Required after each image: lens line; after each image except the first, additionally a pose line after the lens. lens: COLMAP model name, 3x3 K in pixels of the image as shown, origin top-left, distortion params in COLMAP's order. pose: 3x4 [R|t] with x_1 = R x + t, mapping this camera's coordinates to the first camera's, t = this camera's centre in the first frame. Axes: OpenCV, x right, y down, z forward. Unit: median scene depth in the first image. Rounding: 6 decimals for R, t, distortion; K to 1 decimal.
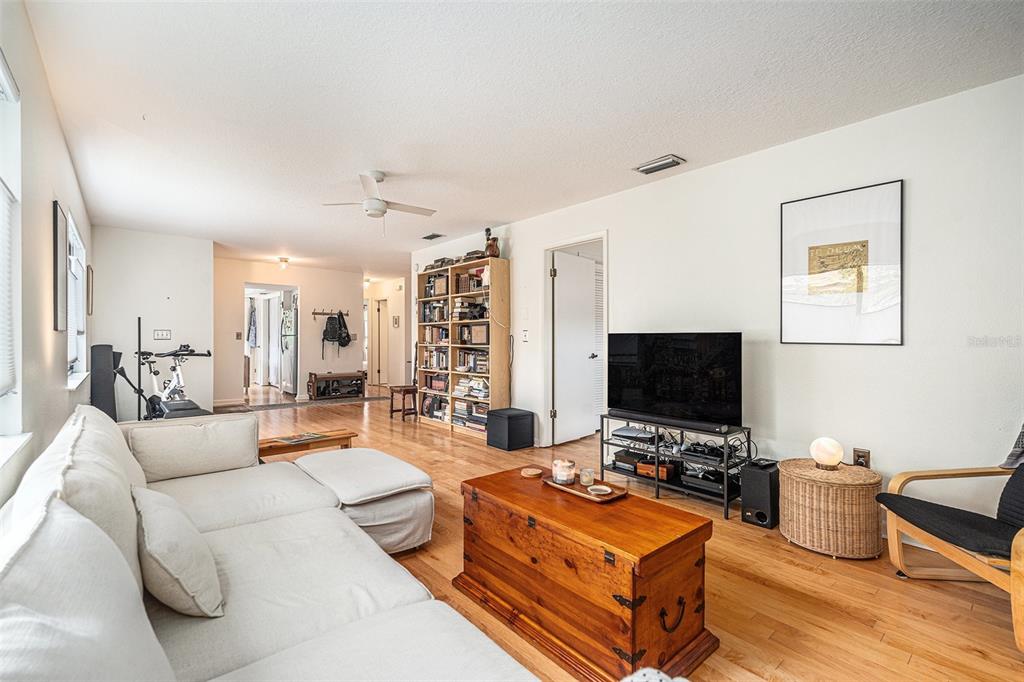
lens RADIAL K [[451.7, 0, 518.6], [0, 451.7, 336.8], [0, 0, 1]] dist [-0.000919, 0.000104]
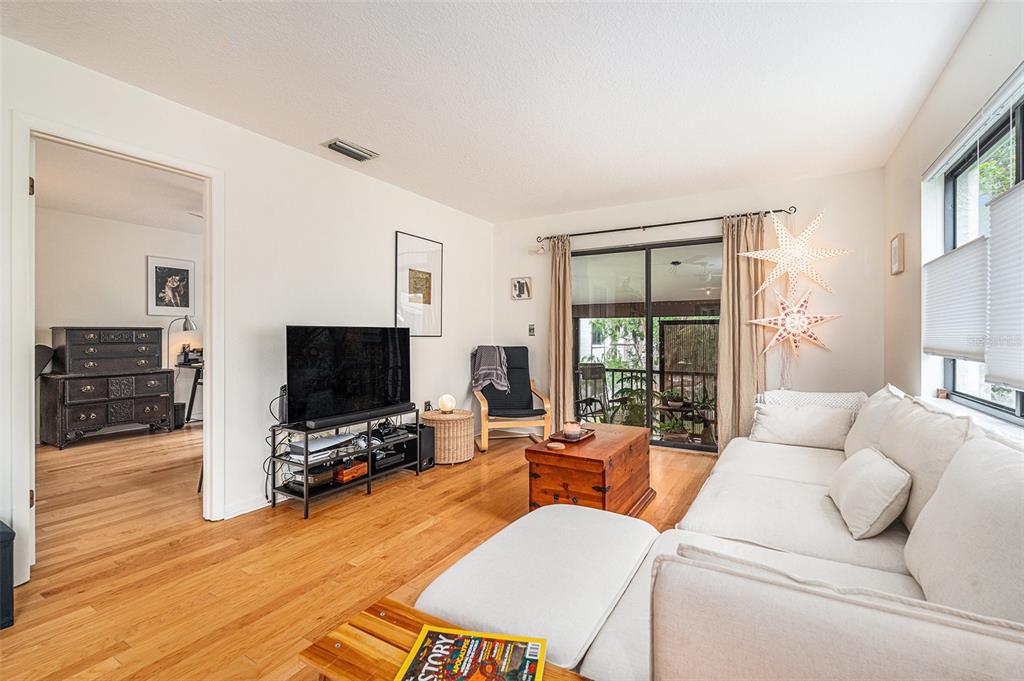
lens RADIAL K [[451.7, 0, 518.6], [0, 451.7, 336.3], [0, 0, 1]] dist [-0.000919, 0.000104]
pose [[-0.322353, -0.000777, 0.946619, -0.716161], [0.005198, 0.999983, 0.002591, 0.011851], [-0.946605, 0.005756, -0.322343, 0.988357]]
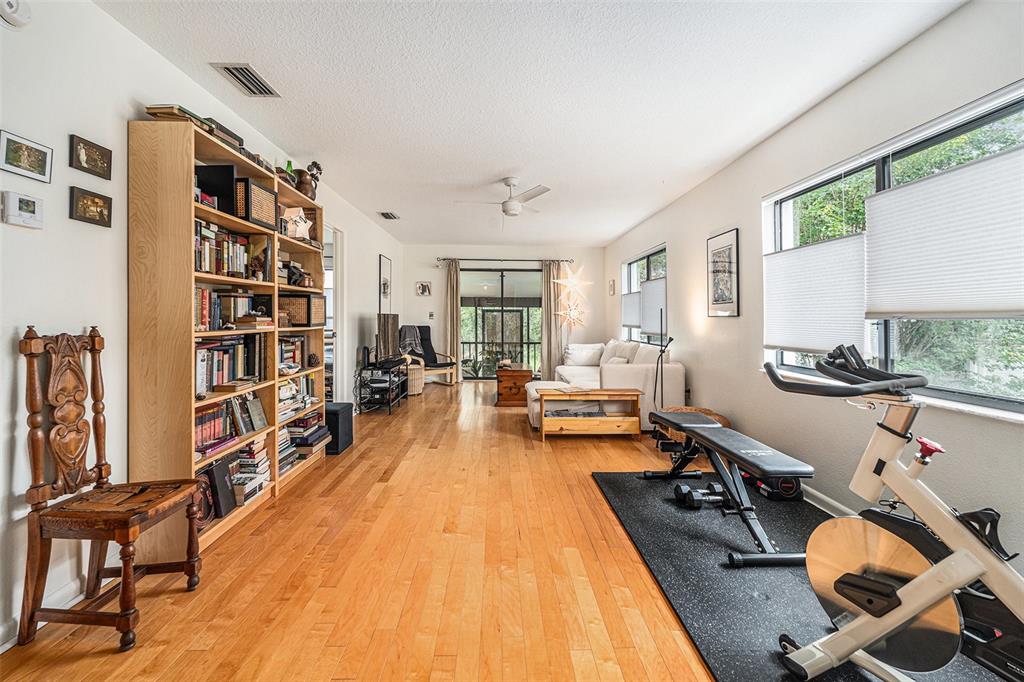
lens RADIAL K [[453.7, 0, 508.4], [0, 453.7, 306.3], [0, 0, 1]] dist [-0.000545, 0.000172]
pose [[-0.772550, 0.014939, 0.634778, -1.140648], [-0.000476, 0.999709, -0.024106, 0.003810], [-0.634954, -0.018926, -0.772318, 2.063783]]
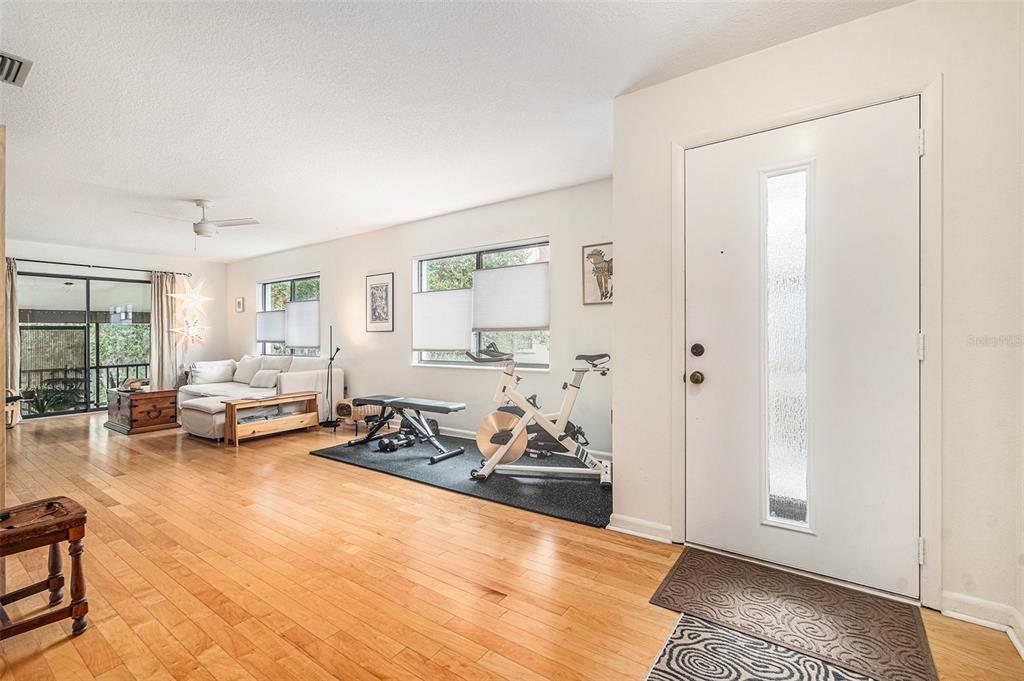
lens RADIAL K [[451.8, 0, 509.2], [0, 451.8, 318.7], [0, 0, 1]] dist [-0.002174, -0.000301]
pose [[-0.971783, 0.005483, -0.235812, -0.895559], [0.012137, 0.999568, -0.026775, 0.004977], [0.235564, -0.028882, -0.971430, 2.570883]]
